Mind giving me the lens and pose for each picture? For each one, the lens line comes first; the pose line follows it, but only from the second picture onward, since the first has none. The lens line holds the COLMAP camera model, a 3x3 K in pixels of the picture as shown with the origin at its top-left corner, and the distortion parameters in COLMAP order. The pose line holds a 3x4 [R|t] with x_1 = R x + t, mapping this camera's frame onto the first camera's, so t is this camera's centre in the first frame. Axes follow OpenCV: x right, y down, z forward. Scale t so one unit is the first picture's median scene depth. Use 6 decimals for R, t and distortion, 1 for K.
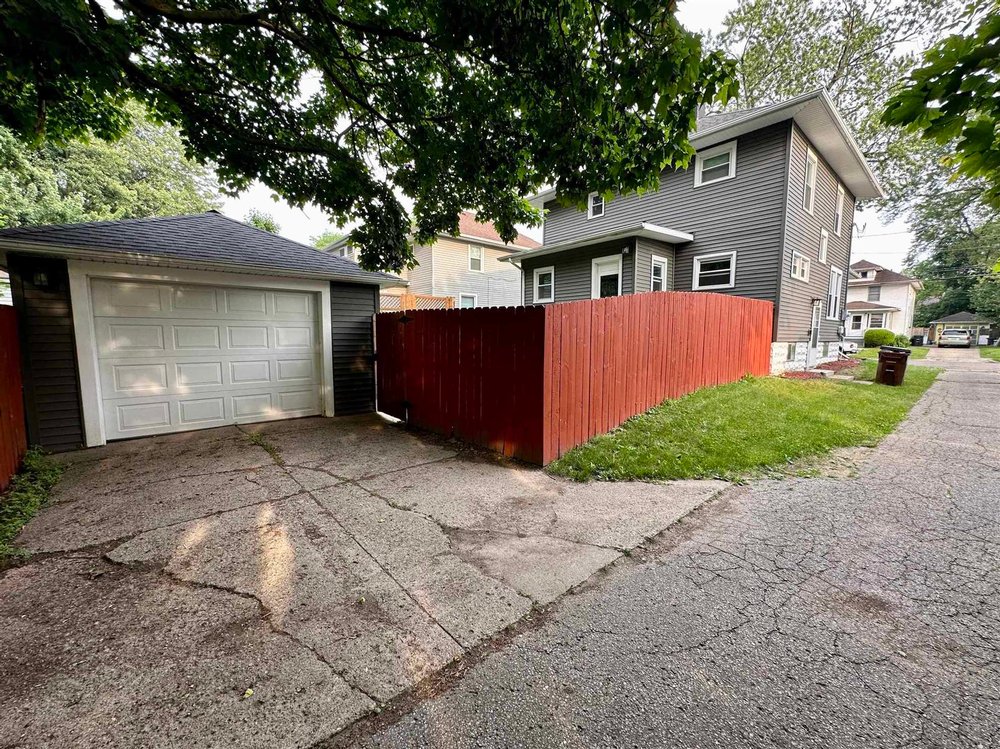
lens RADIAL K [[399.2, 0, 500.8], [0, 399.2, 373.6], [0, 0, 1]] dist [-0.000929, -0.000050]
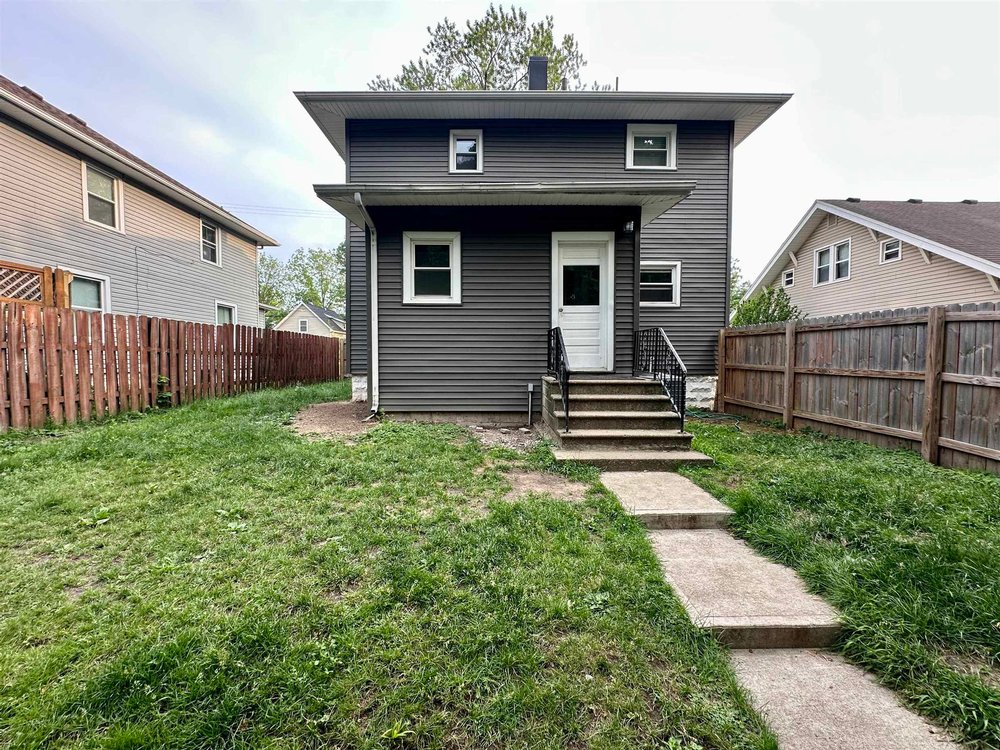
lens RADIAL K [[399.2, 0, 497.5], [0, 399.2, 375.5], [0, 0, 1]] dist [-0.000929, -0.000050]
pose [[0.641769, -0.038029, 0.765955, -0.251751], [0.075181, 0.997079, -0.013488, -0.088973], [-0.763204, 0.066242, 0.642753, 0.725186]]
